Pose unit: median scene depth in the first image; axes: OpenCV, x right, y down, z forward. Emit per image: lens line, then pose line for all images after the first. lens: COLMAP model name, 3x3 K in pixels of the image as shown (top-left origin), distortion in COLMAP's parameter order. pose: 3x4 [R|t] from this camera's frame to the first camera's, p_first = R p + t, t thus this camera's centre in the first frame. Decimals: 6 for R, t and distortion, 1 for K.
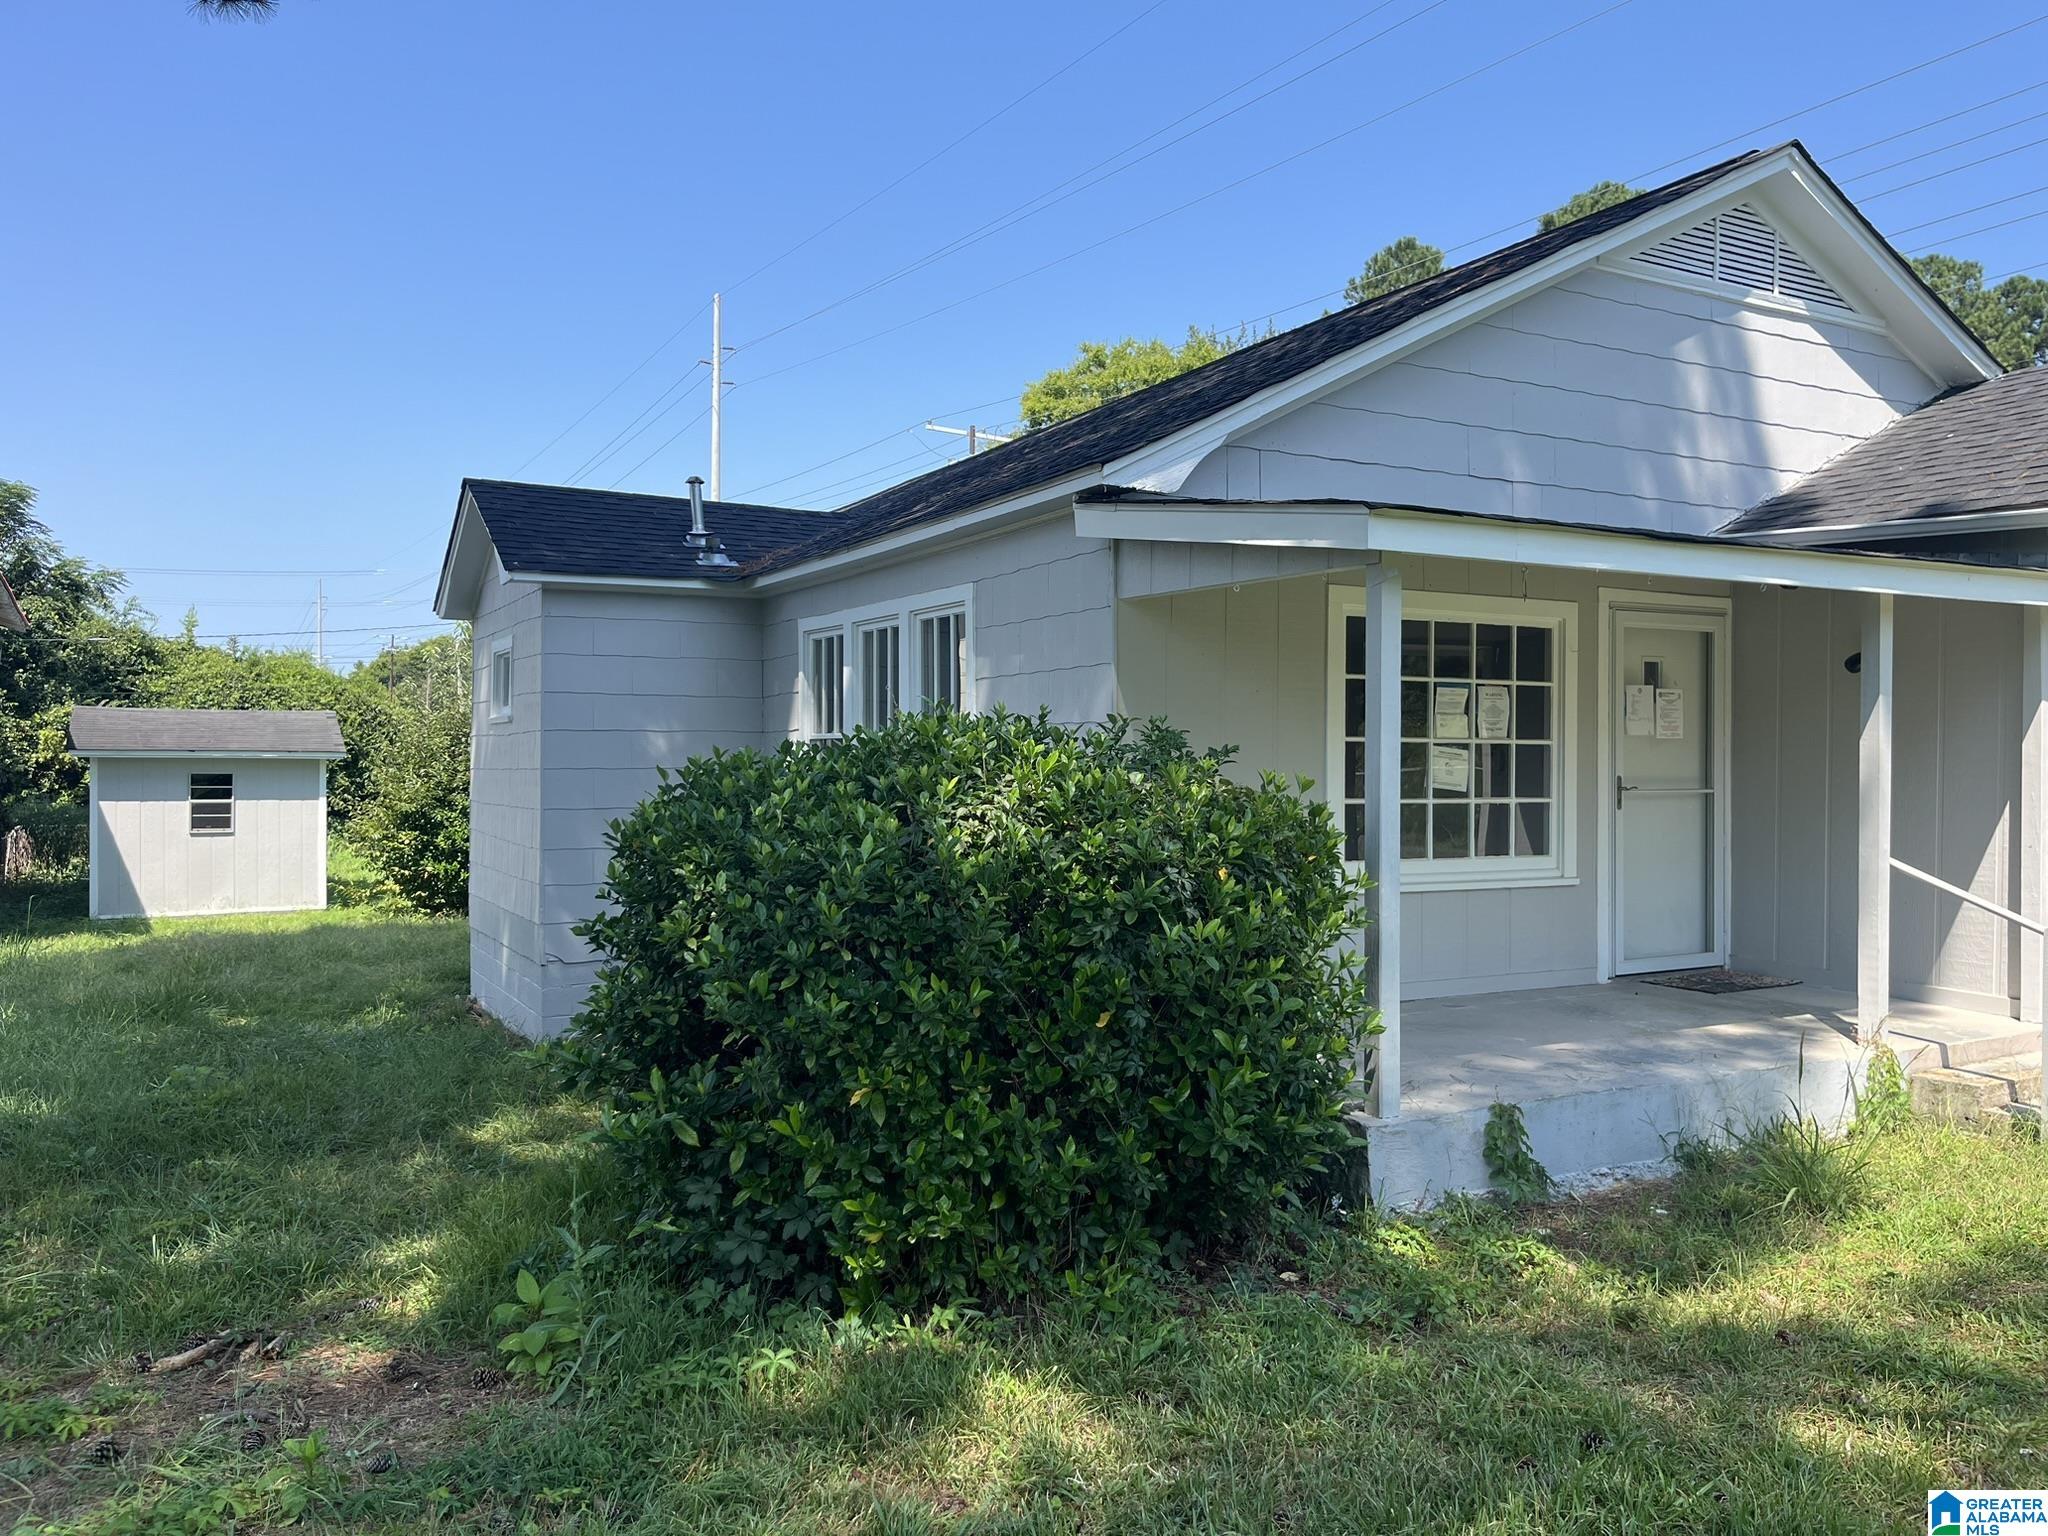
lens RADIAL K [[1533.7, 0, 1039.8], [0, 1533.7, 771.7], [0, 0, 1]] dist [0.054993, -0.078015]
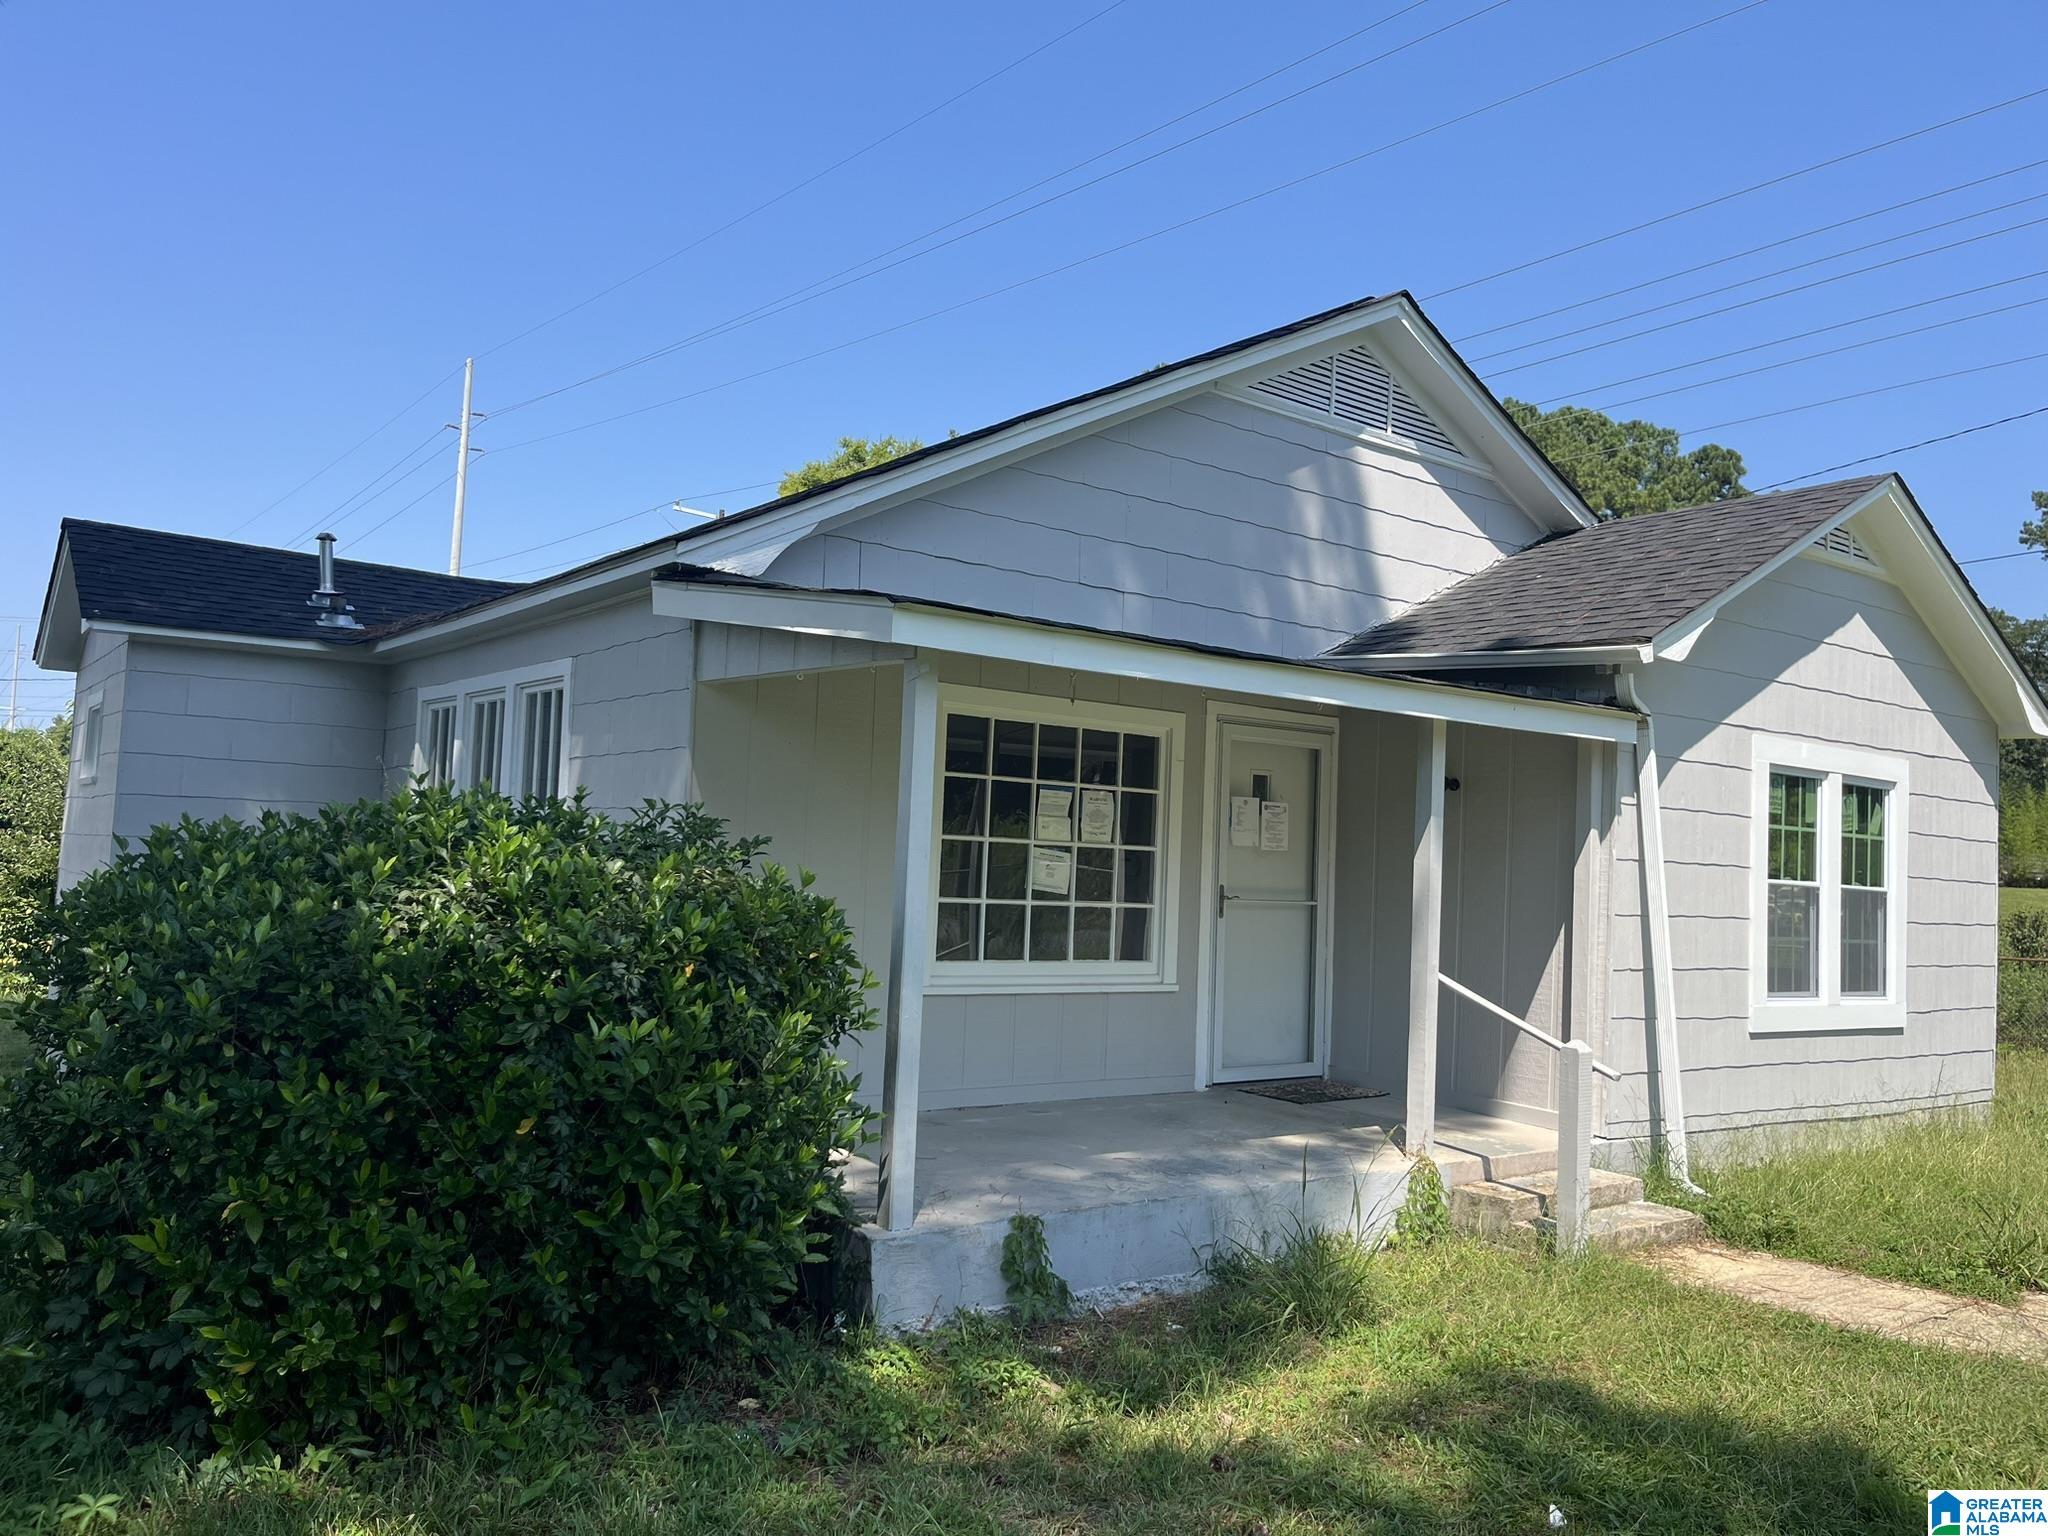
lens RADIAL K [[1533.7, 0, 1025.8], [0, 1533.7, 775.1], [0, 0, 1]] dist [0.054993, -0.078015]
pose [[0.988650, 0.047289, 0.142598, 0.125084], [-0.038677, 0.997291, -0.062570, -0.001537], [-0.145171, 0.056345, 0.987801, 0.017401]]
